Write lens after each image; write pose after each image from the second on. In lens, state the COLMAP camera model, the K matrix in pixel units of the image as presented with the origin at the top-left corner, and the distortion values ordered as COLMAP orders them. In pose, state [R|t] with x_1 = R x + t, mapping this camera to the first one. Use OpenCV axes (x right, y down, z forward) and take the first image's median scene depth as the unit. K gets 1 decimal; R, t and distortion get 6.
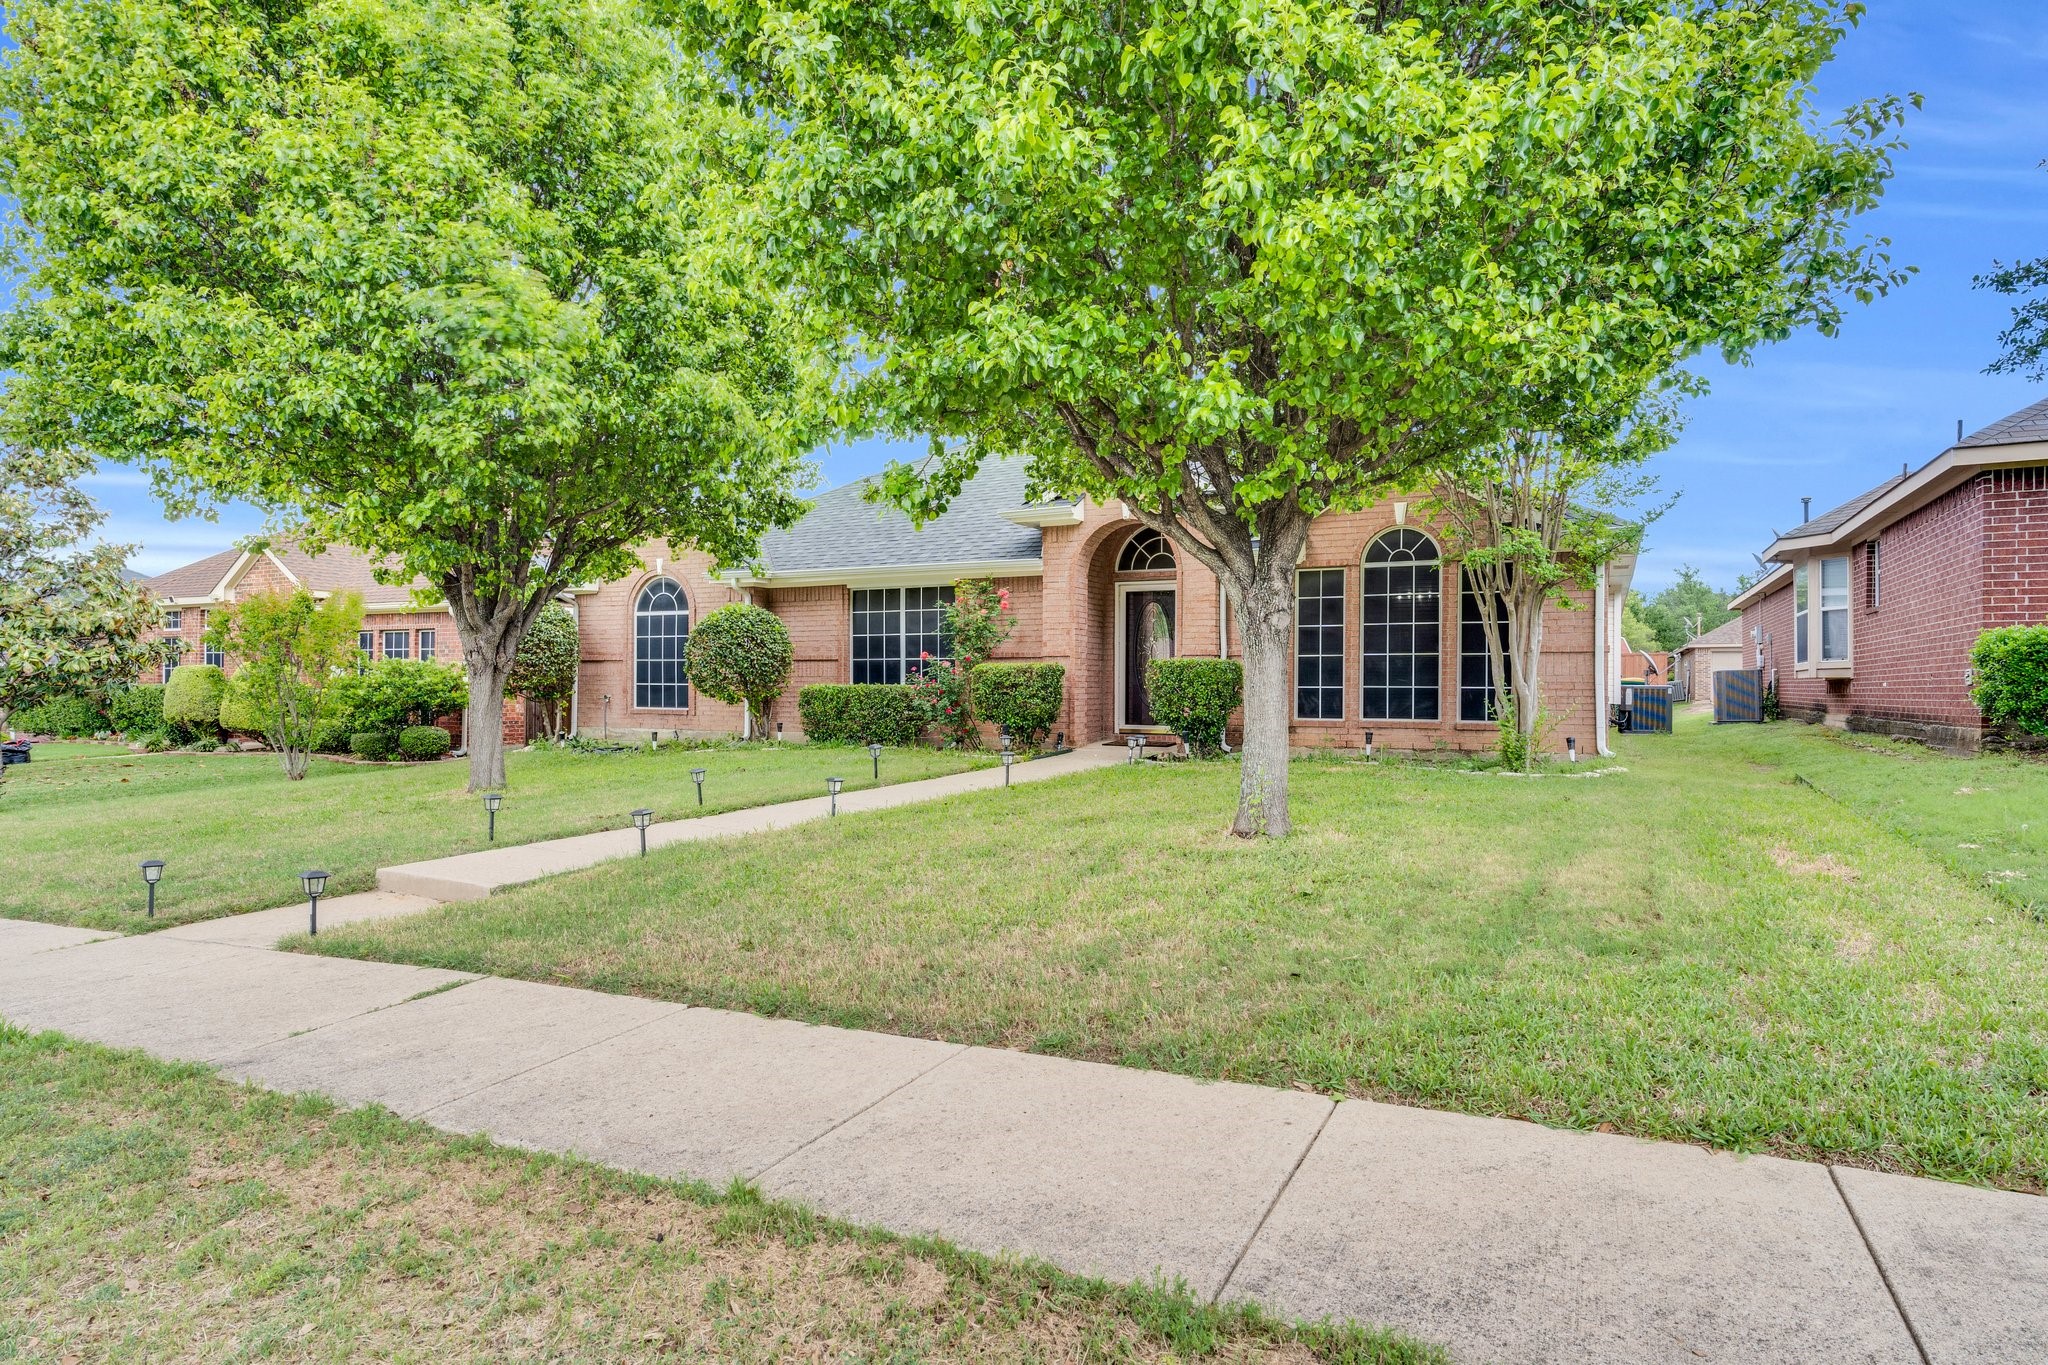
lens RADIAL K [[1132.6, 0, 1024.0], [0, 1132.6, 682.5], [0, 0, 1]] dist [-0.001465, 0.001535]
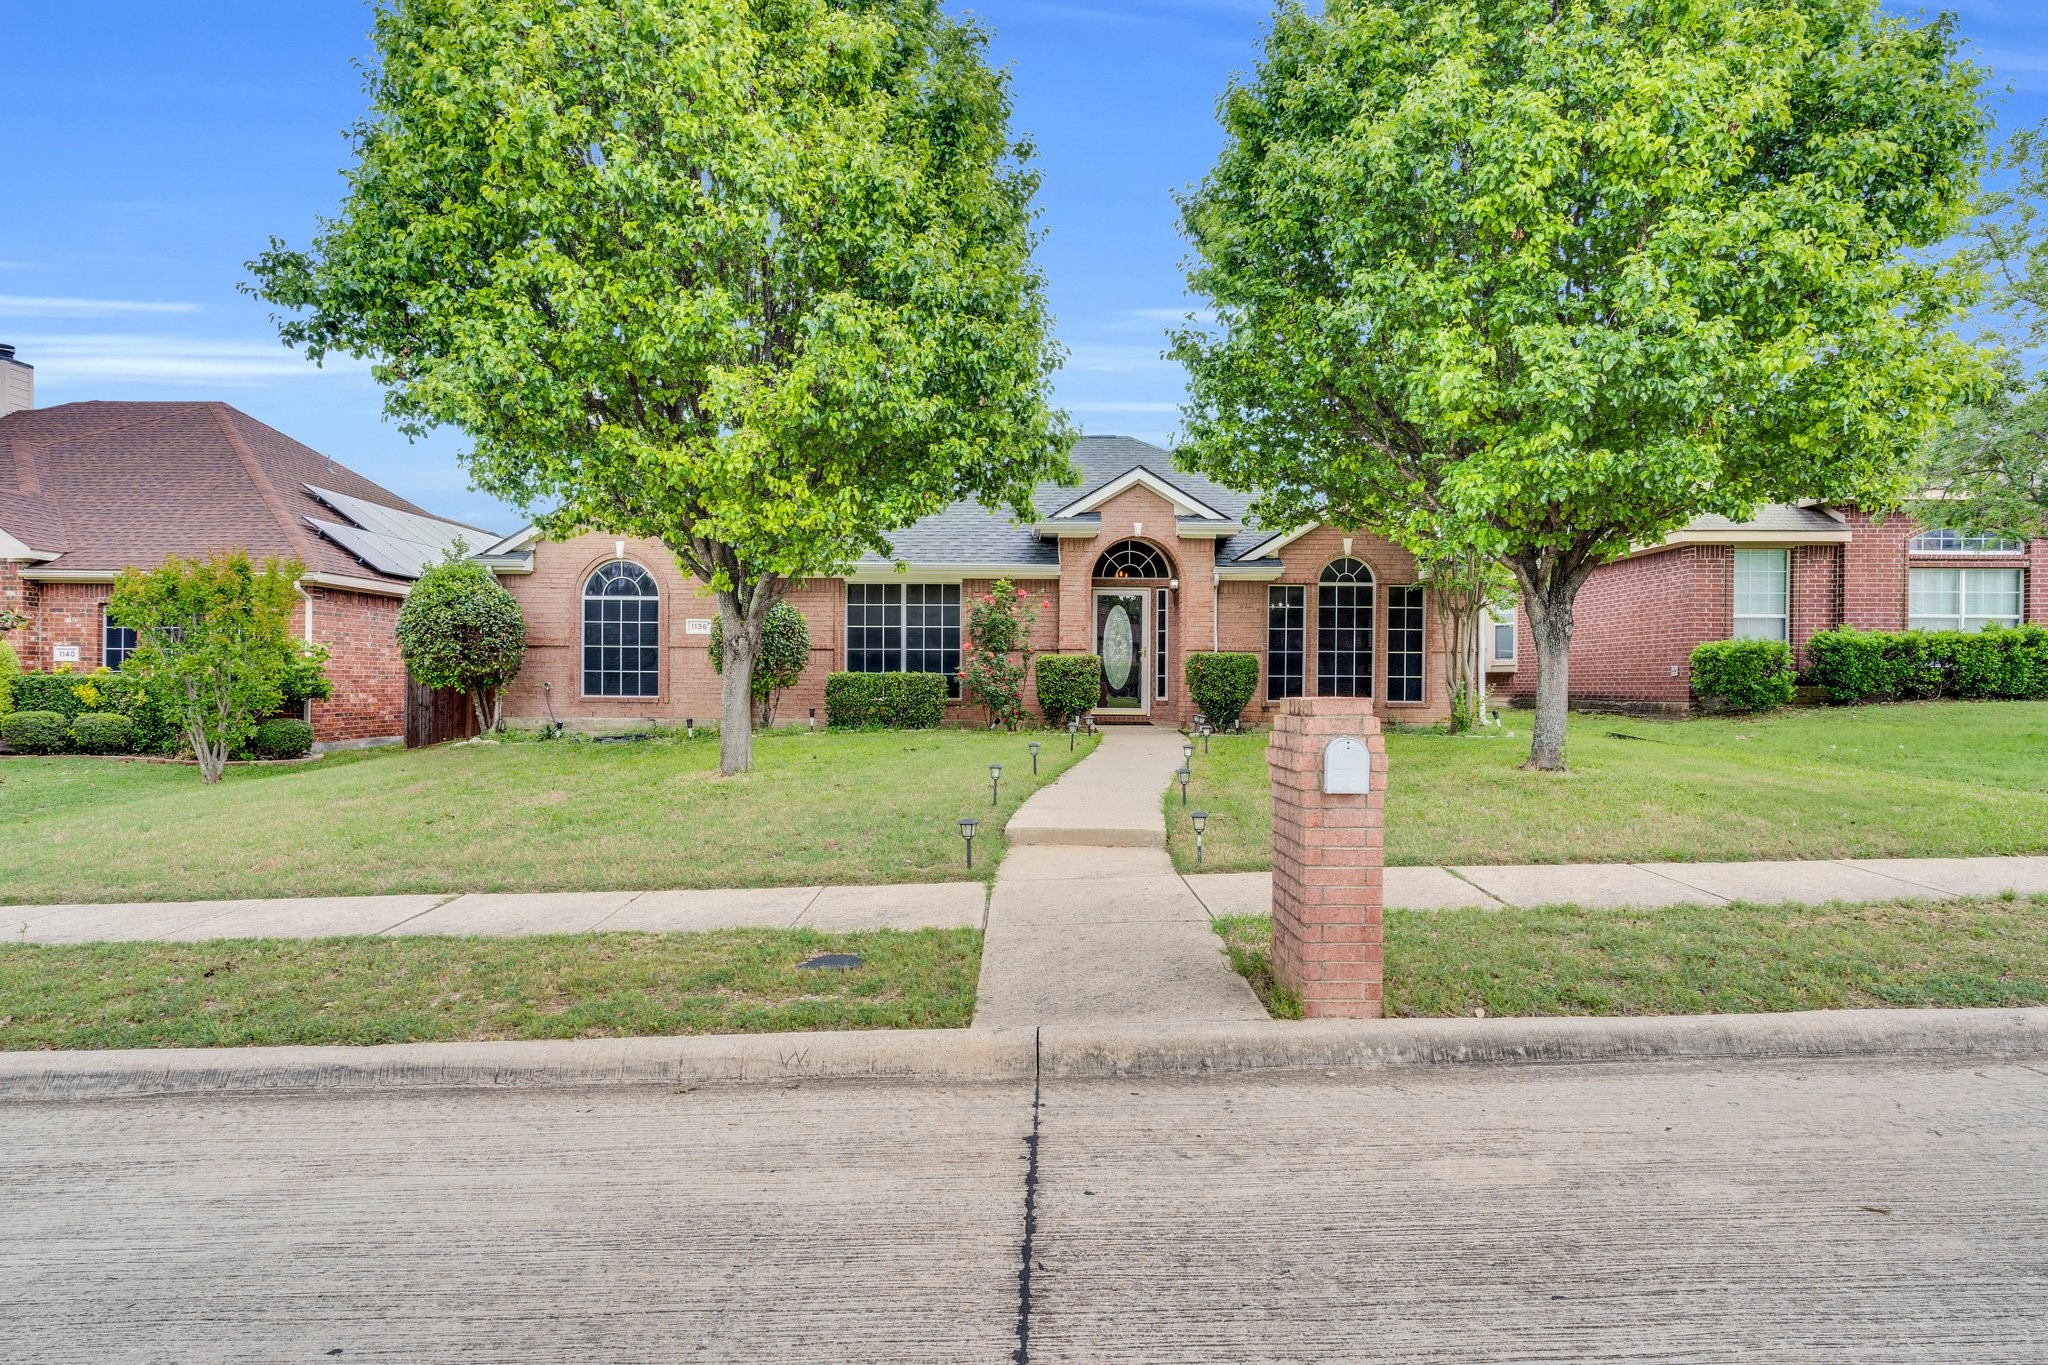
lens RADIAL K [[1132.6, 0, 1024.0], [0, 1132.6, 682.5], [0, 0, 1]] dist [-0.001465, 0.001535]
pose [[0.893840, 0.002503, 0.448378, -0.495585], [-0.004302, 0.999986, 0.002992, 0.007344], [-0.448365, -0.004603, 0.893839, -0.021552]]
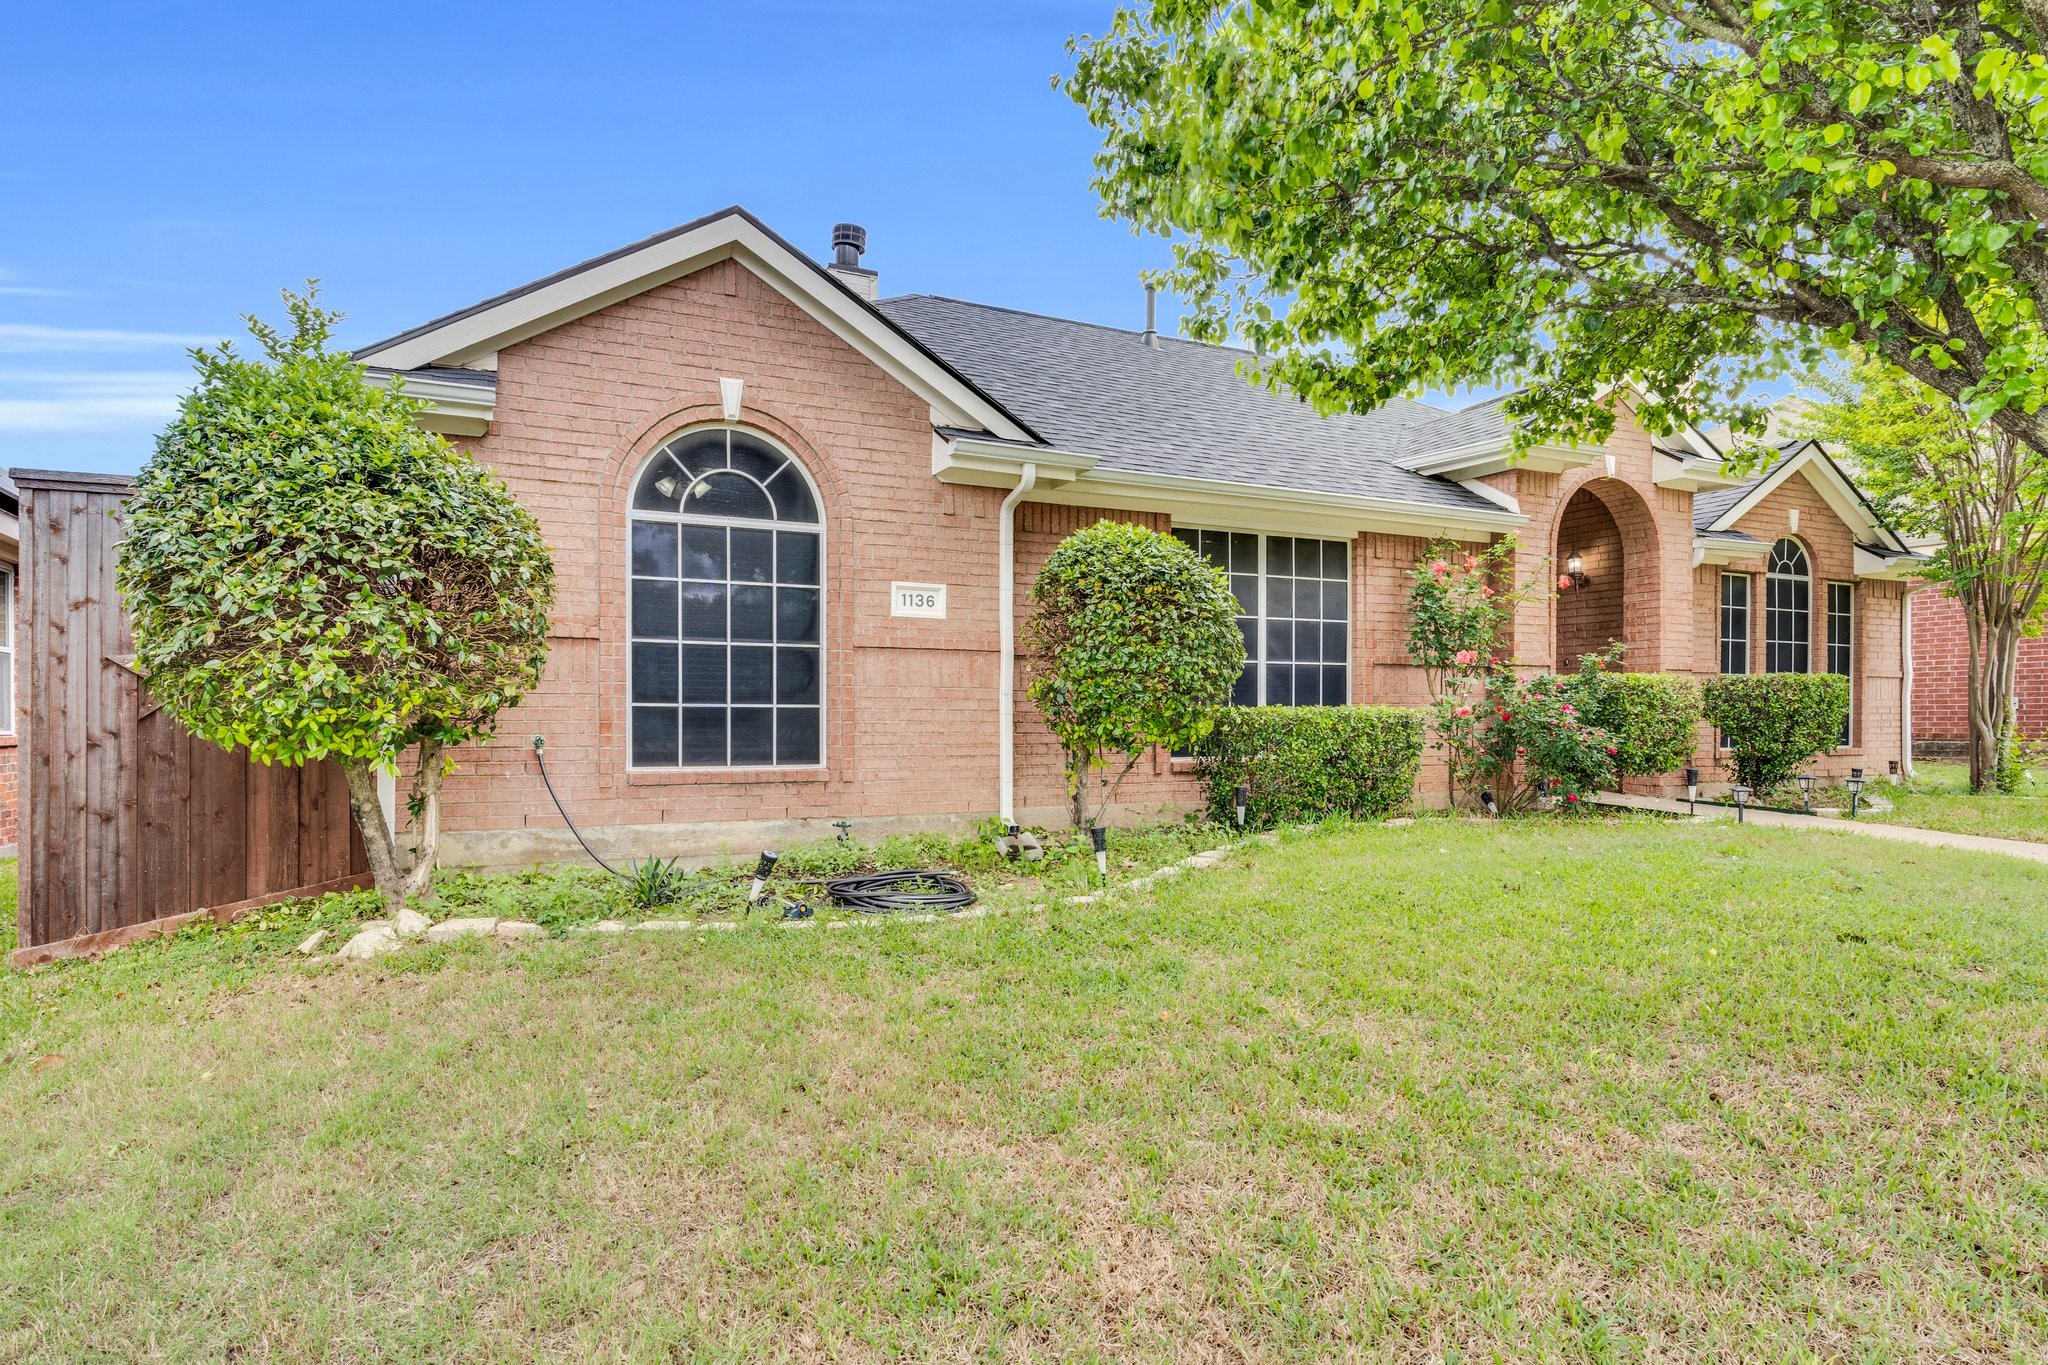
lens RADIAL K [[1142.3, 0, 1025.7], [0, 1142.3, 721.2], [0, 0, 1]] dist [-0.002013, 0.001081]
pose [[0.602965, -0.005904, 0.797746, -0.633826], [-0.000286, 0.999971, 0.007616, 0.004361], [-0.797768, -0.004820, 0.602946, 0.761564]]
